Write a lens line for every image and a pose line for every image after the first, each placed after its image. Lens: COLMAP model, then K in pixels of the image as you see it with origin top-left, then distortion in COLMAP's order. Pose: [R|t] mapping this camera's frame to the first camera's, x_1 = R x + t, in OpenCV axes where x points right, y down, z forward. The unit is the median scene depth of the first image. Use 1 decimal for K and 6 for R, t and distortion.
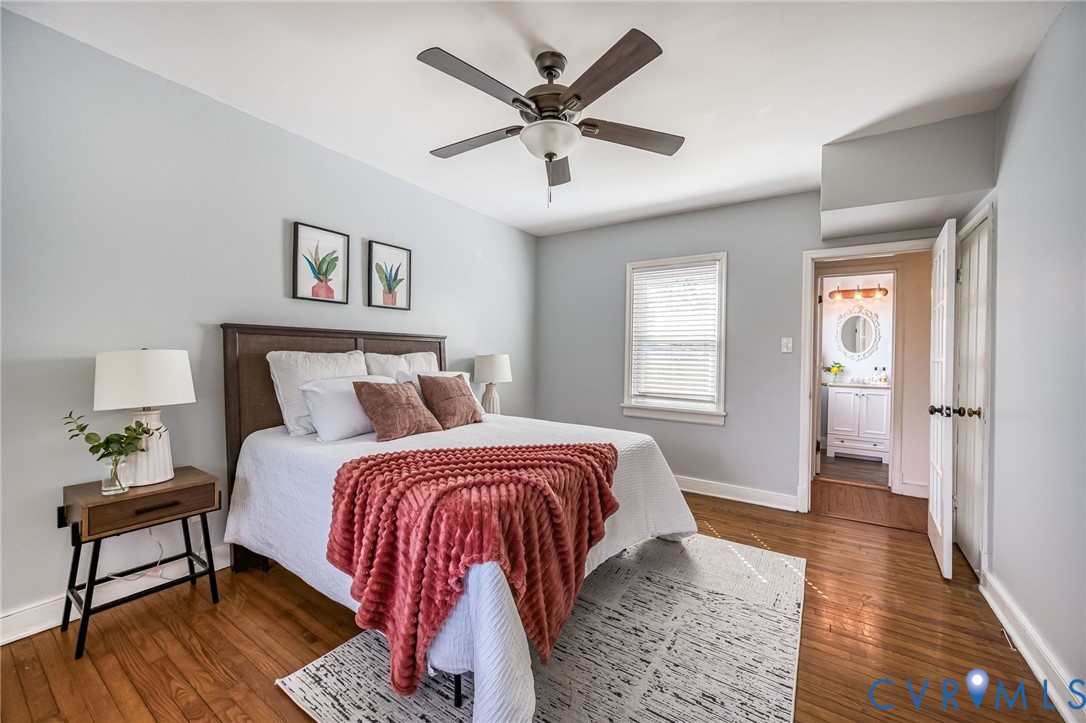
lens RADIAL K [[422.9, 0, 546.3], [0, 422.9, 359.1], [0, 0, 1]] dist [-0.009736, 0.000413]
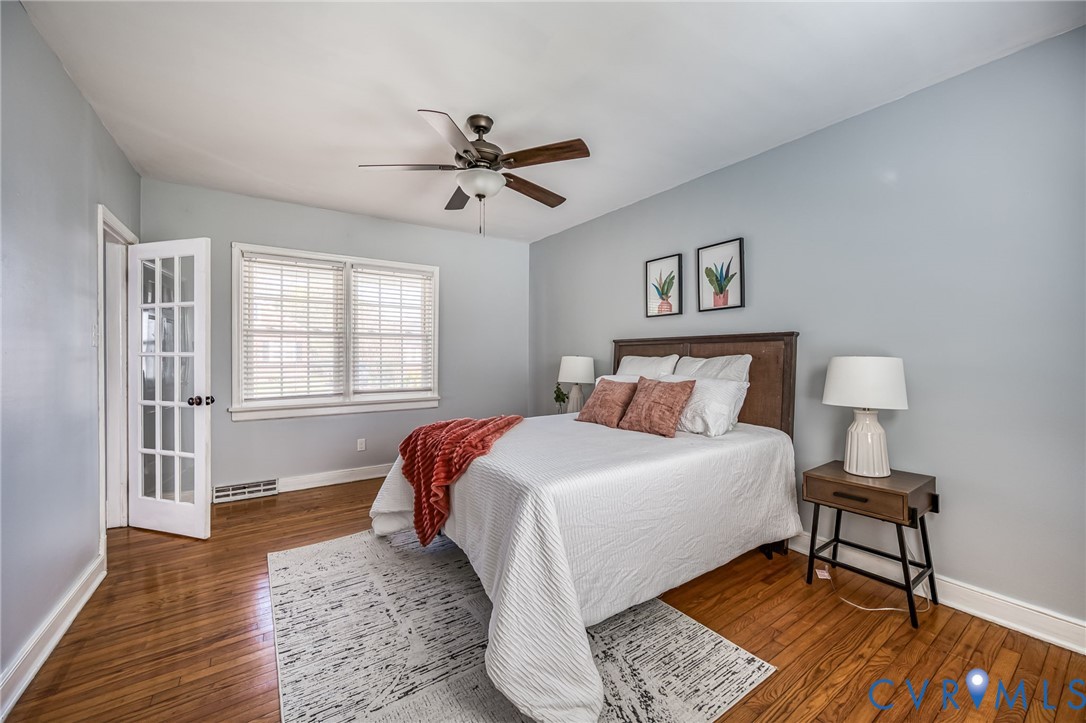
lens RADIAL K [[422.9, 0, 545.6], [0, 422.9, 358.4], [0, 0, 1]] dist [-0.009736, 0.000413]
pose [[-0.370000, -0.009250, -0.928986, 0.866225], [-0.014247, 0.999889, -0.004281, -0.001227], [0.928922, 0.011651, -0.370091, 1.305309]]
